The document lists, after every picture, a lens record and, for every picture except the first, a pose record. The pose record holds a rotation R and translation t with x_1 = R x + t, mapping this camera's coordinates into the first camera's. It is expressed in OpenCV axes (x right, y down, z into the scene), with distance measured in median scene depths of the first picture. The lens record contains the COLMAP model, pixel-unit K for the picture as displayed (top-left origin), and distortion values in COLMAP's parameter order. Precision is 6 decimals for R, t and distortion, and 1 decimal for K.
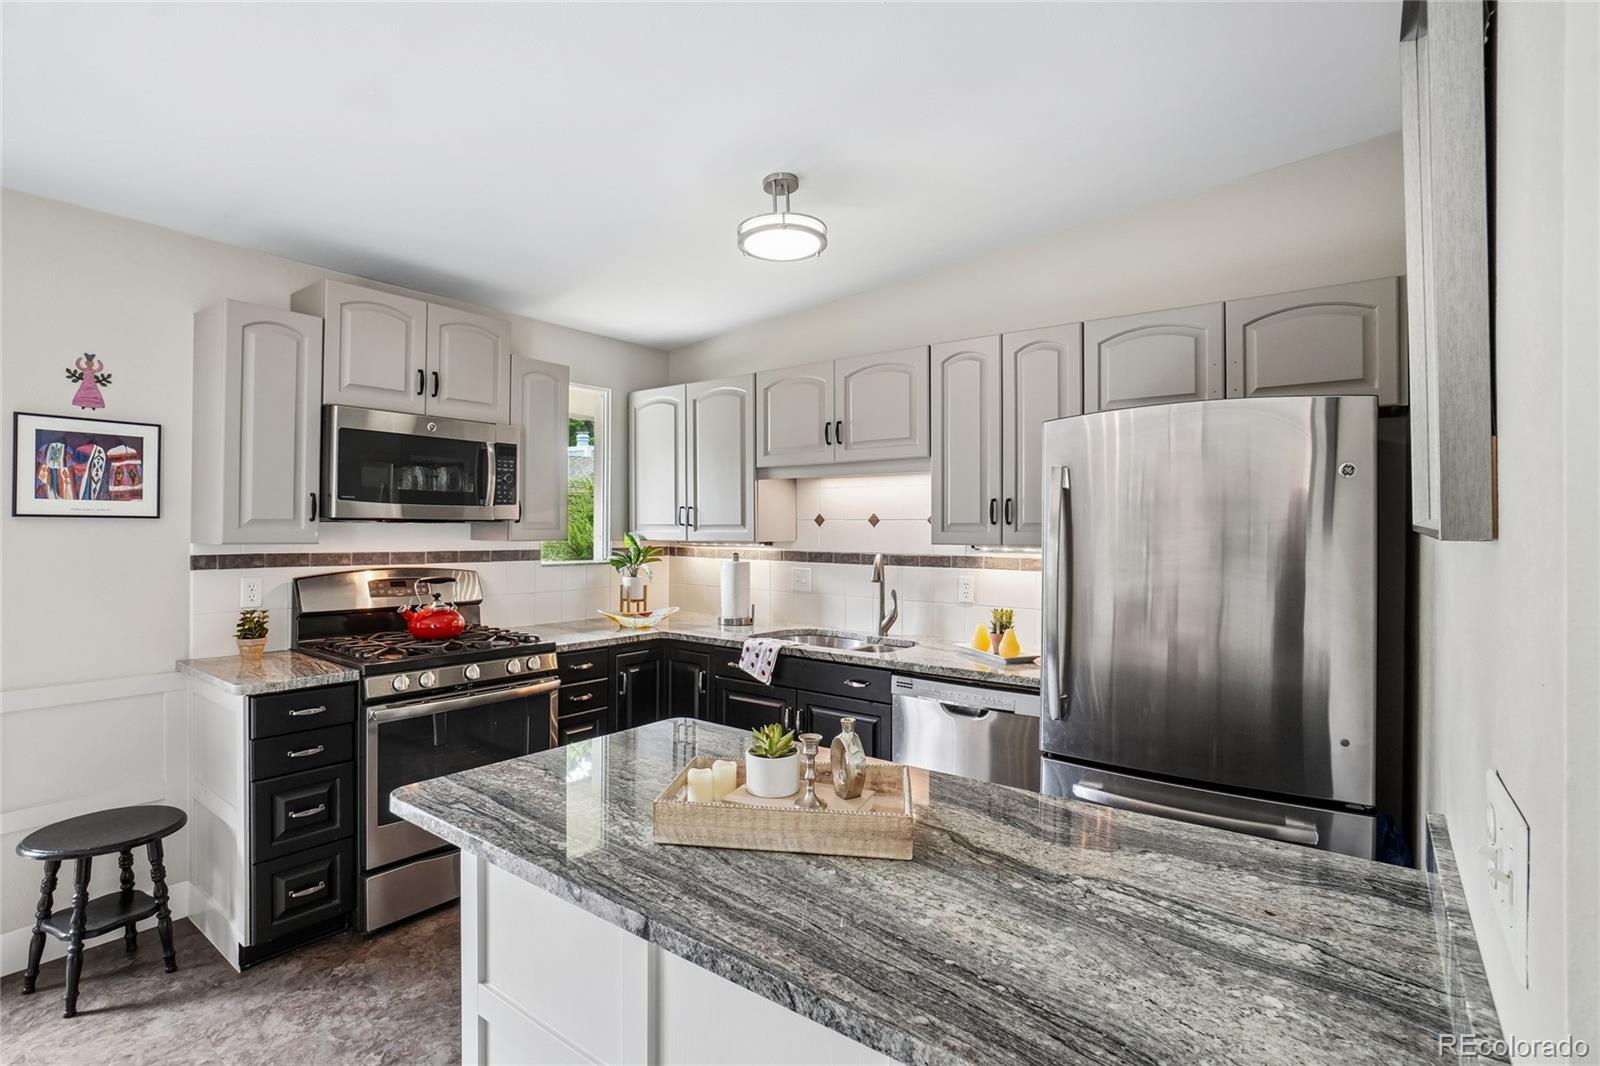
lens RADIAL K [[757.4, 0, 781.4], [0, 757.4, 532.2], [0, 0, 1]] dist [-0.024171, 0.002280]
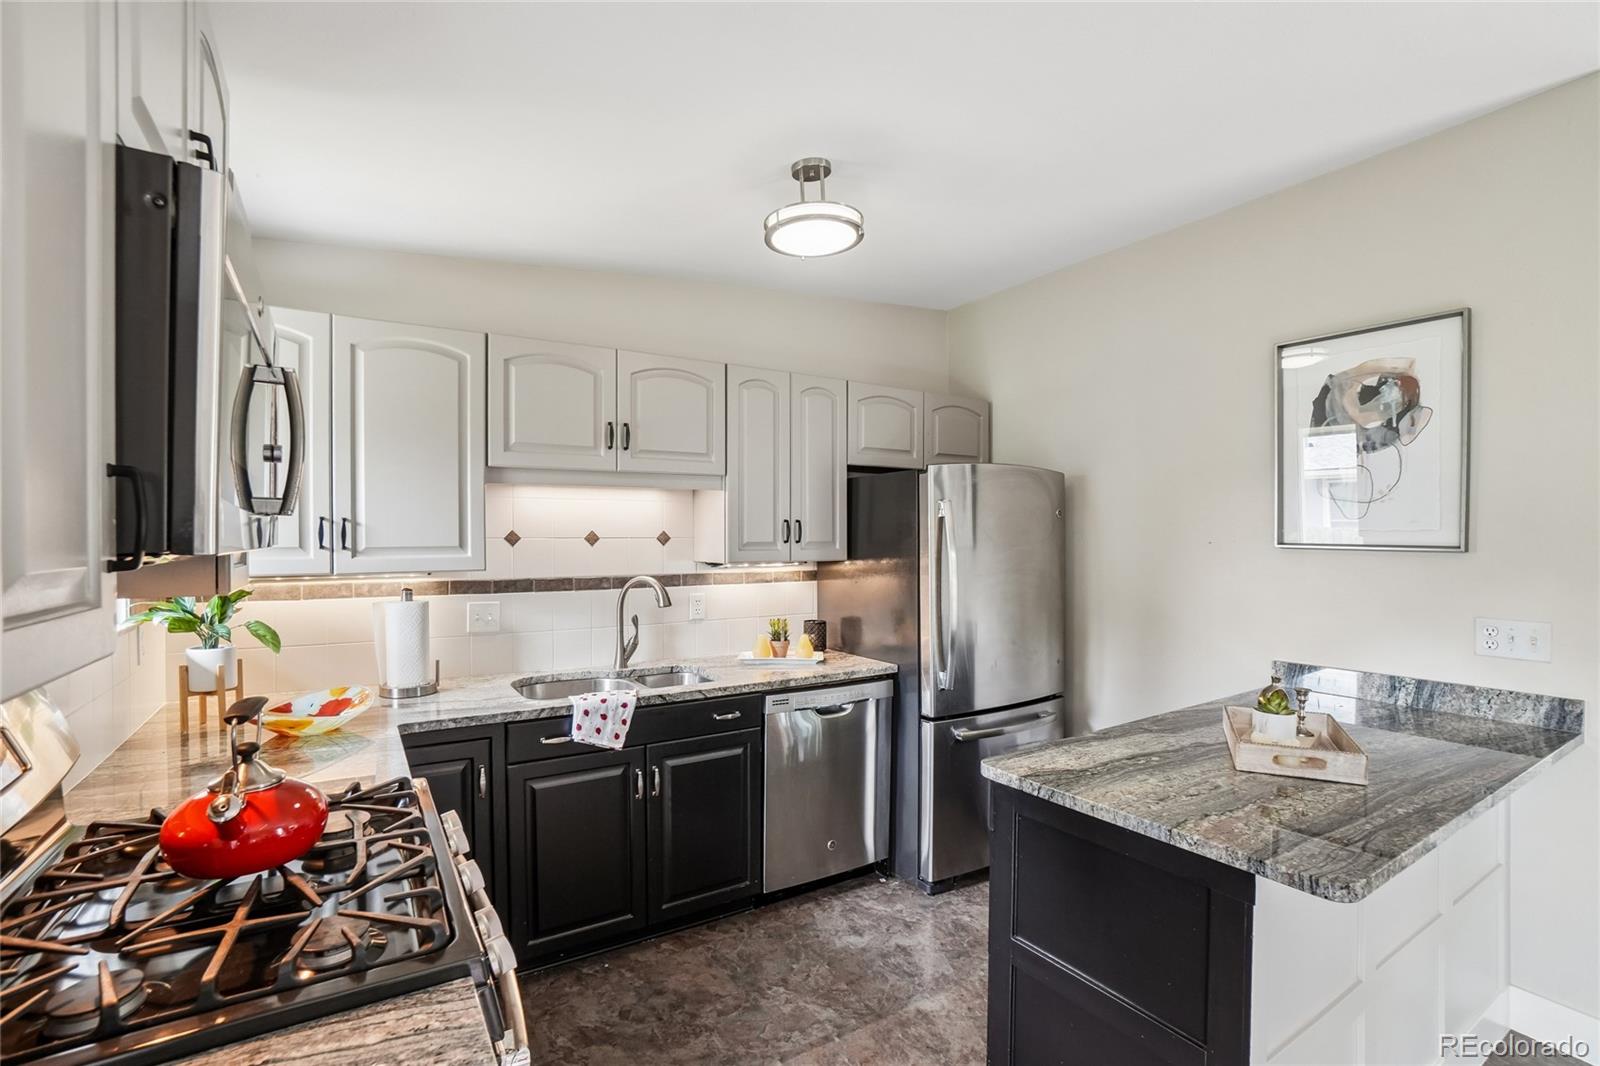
lens RADIAL K [[711.4, 0, 794.1], [0, 711.4, 543.2], [0, 0, 1]] dist [-0.050005, 0.014541]
pose [[0.358044, -0.013229, 0.933611, -0.648983], [0.009265, 0.999901, 0.010615, -0.019665], [-0.933659, 0.004849, 0.358131, 0.580018]]
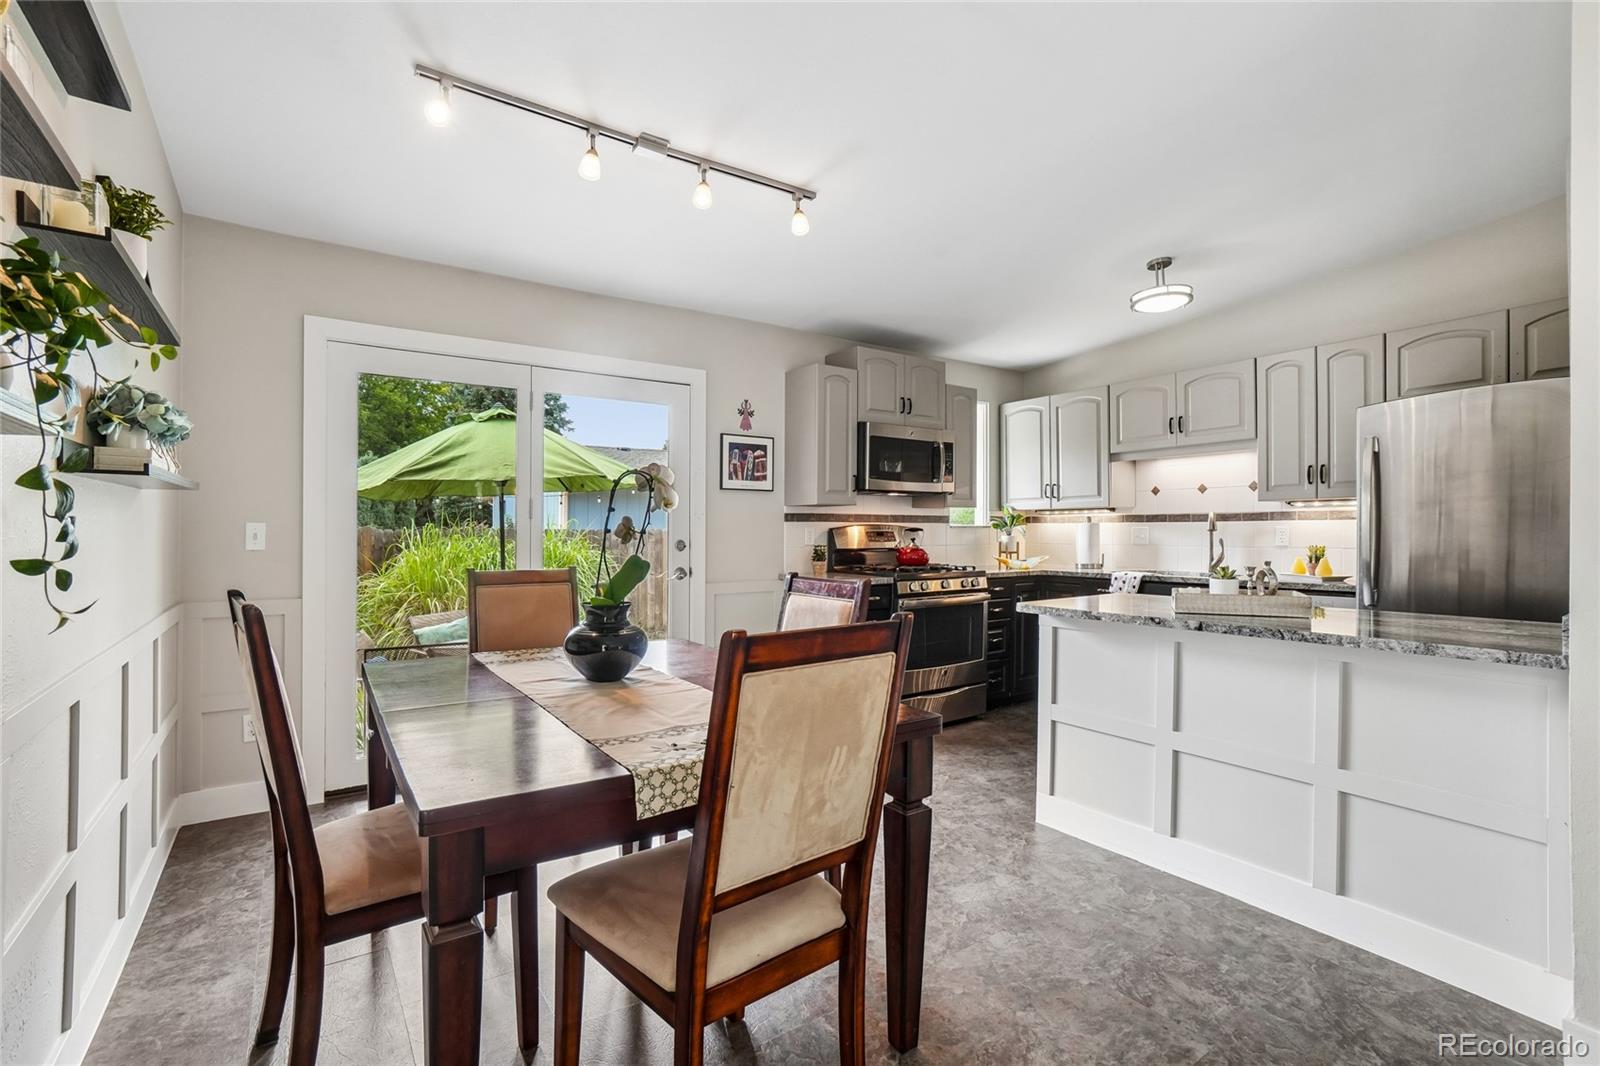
lens RADIAL K [[711.4, 0, 810.0], [0, 711.4, 542.3], [0, 0, 1]] dist [-0.050005, 0.014541]
pose [[0.959429, -0.009008, -0.281807, -0.233474], [0.012084, 0.999885, 0.009177, 0.070710], [0.281692, -0.012210, 0.959427, -0.471595]]
